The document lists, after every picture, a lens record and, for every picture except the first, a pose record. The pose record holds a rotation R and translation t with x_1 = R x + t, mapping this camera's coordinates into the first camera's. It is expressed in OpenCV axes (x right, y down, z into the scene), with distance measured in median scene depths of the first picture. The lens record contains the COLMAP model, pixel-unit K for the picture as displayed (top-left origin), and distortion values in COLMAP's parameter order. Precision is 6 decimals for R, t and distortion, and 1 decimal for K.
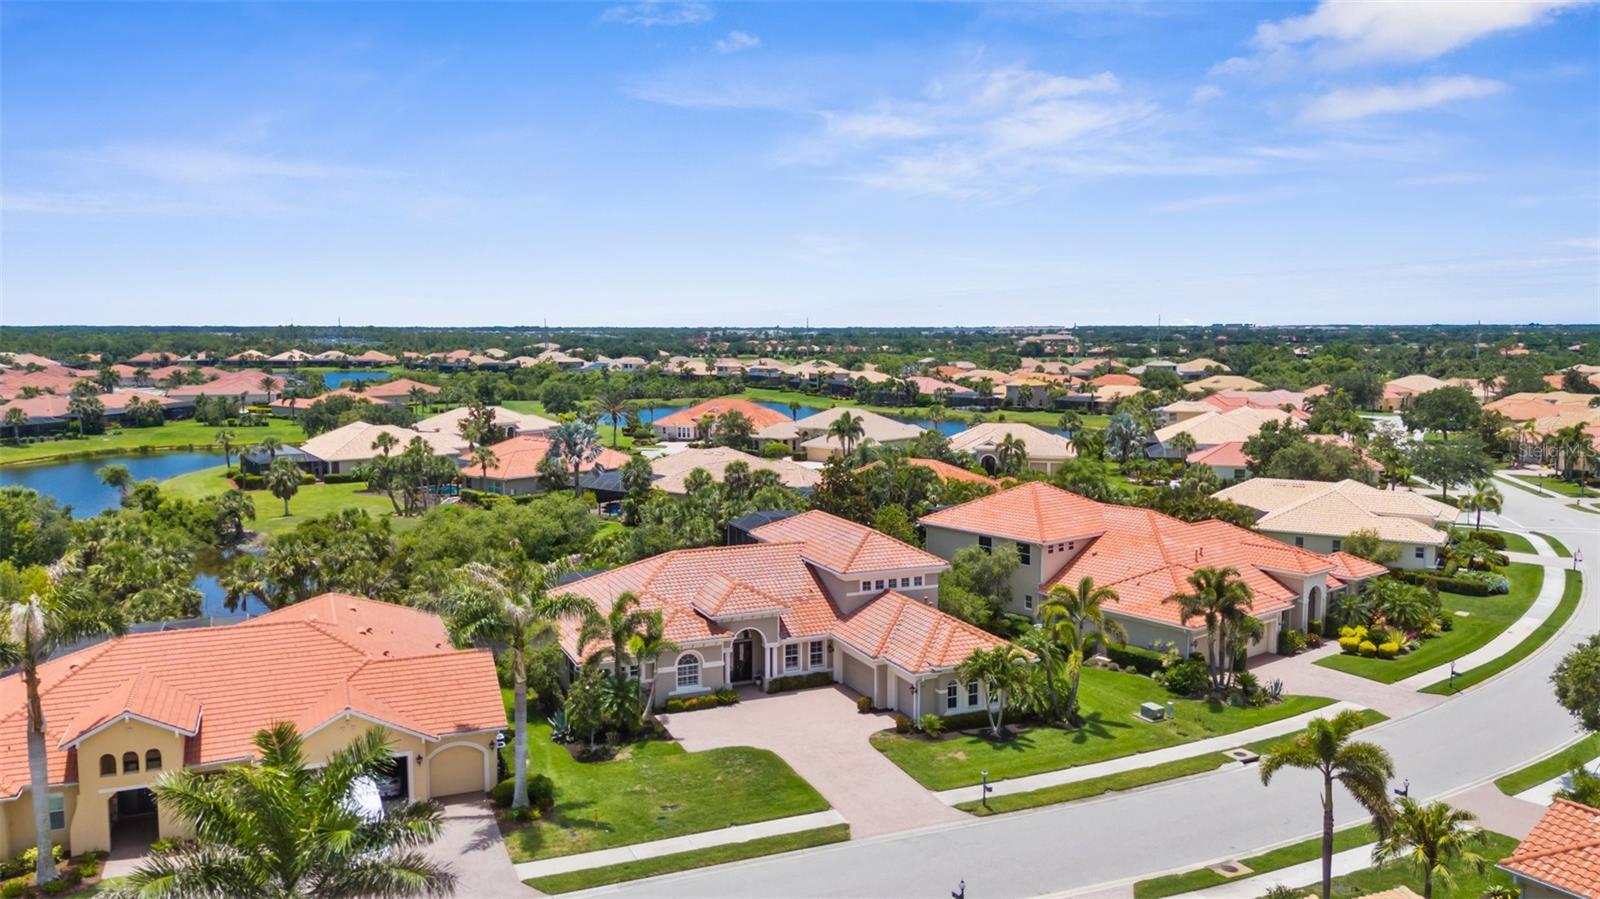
lens RADIAL K [[1223.7, 0, 800.0], [0, 1223.7, 449.5], [0, 0, 1]] dist [0.095758, -0.103187]
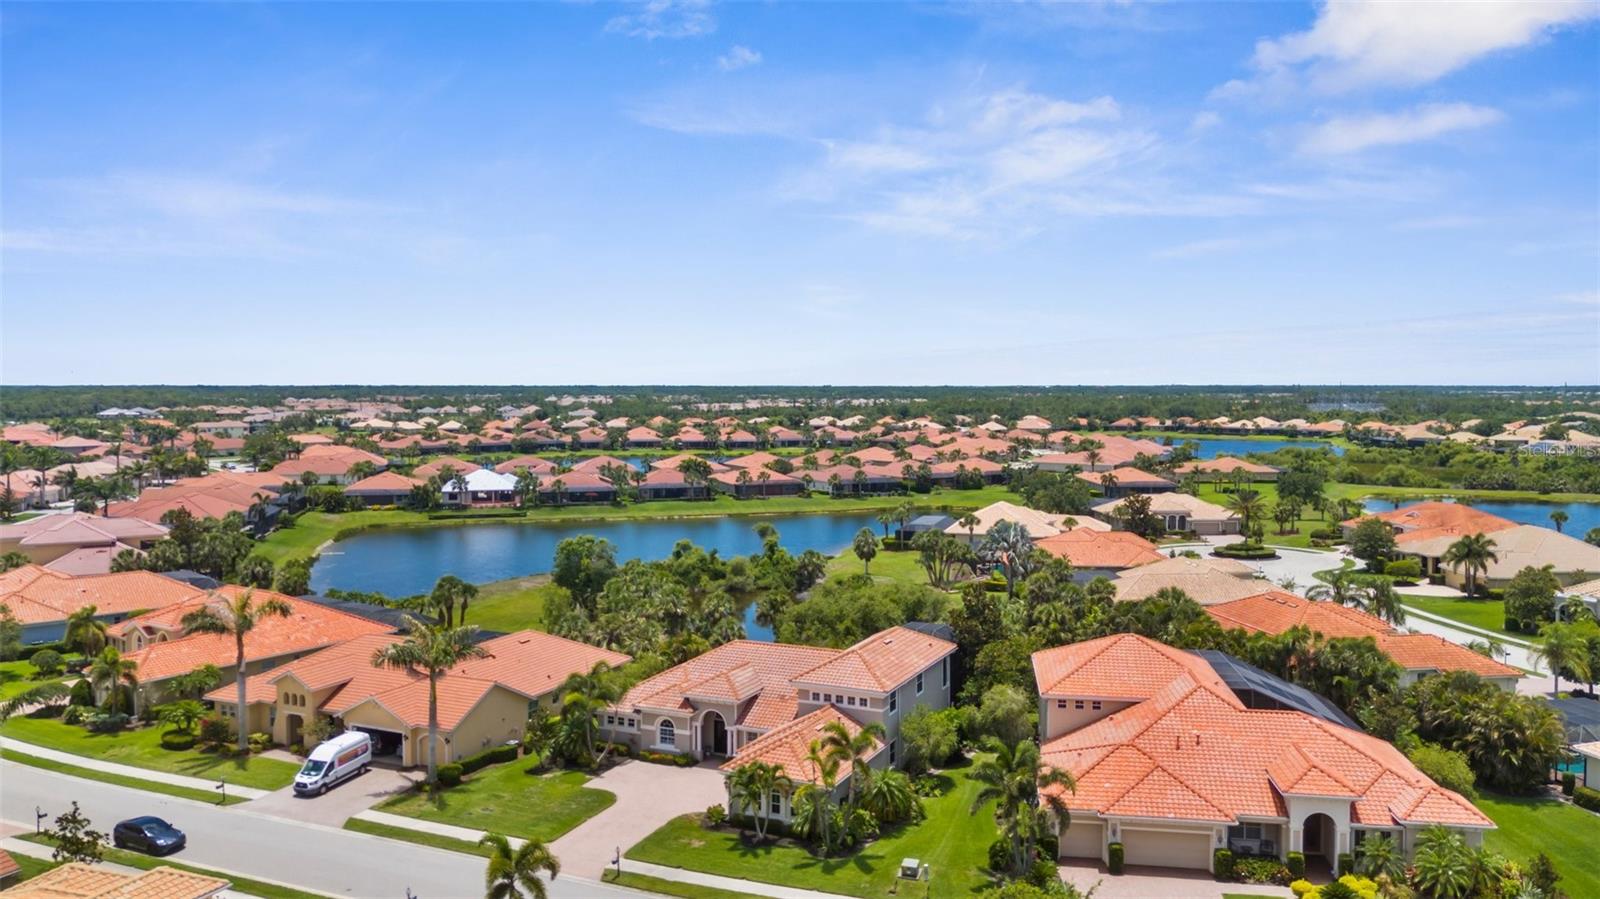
lens RADIAL K [[1223.7, 0, 800.0], [0, 1223.7, 449.5], [0, 0, 1]] dist [0.095758, -0.103187]
pose [[0.662961, 0.043048, -0.747415, 0.822294], [-0.076427, 0.997021, -0.010366, -0.097253], [0.744743, 0.063995, 0.664276, 0.197507]]
